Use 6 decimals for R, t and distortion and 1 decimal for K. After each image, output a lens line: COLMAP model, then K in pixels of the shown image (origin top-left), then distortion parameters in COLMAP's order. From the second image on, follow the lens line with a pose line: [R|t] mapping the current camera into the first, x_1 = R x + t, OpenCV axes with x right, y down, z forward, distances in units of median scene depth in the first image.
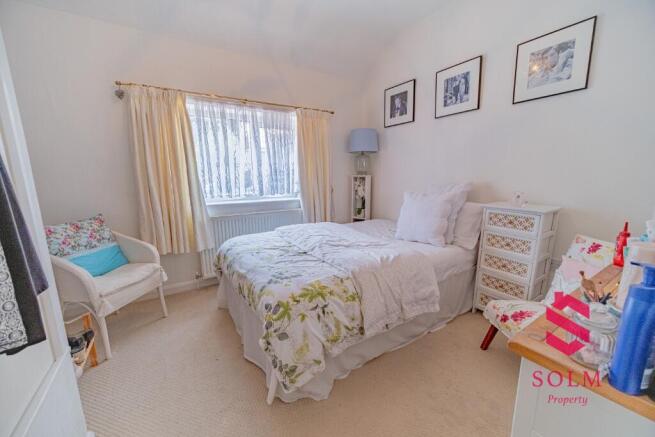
lens RADIAL K [[255.6, 0, 321.7], [0, 255.6, 215.9], [0, 0, 1]] dist [-0.000636, 0.000130]
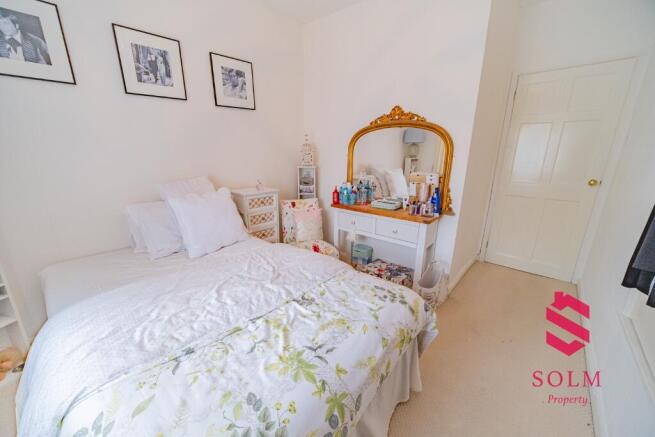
lens RADIAL K [[255.6, 0, 321.4], [0, 255.6, 222.4], [0, 0, 1]] dist [-0.000636, 0.000130]
pose [[-0.267749, -0.223584, 0.937188, -0.509165], [0.197866, 0.939210, 0.280595, -0.155775], [-0.942952, 0.260567, -0.207233, 0.830283]]
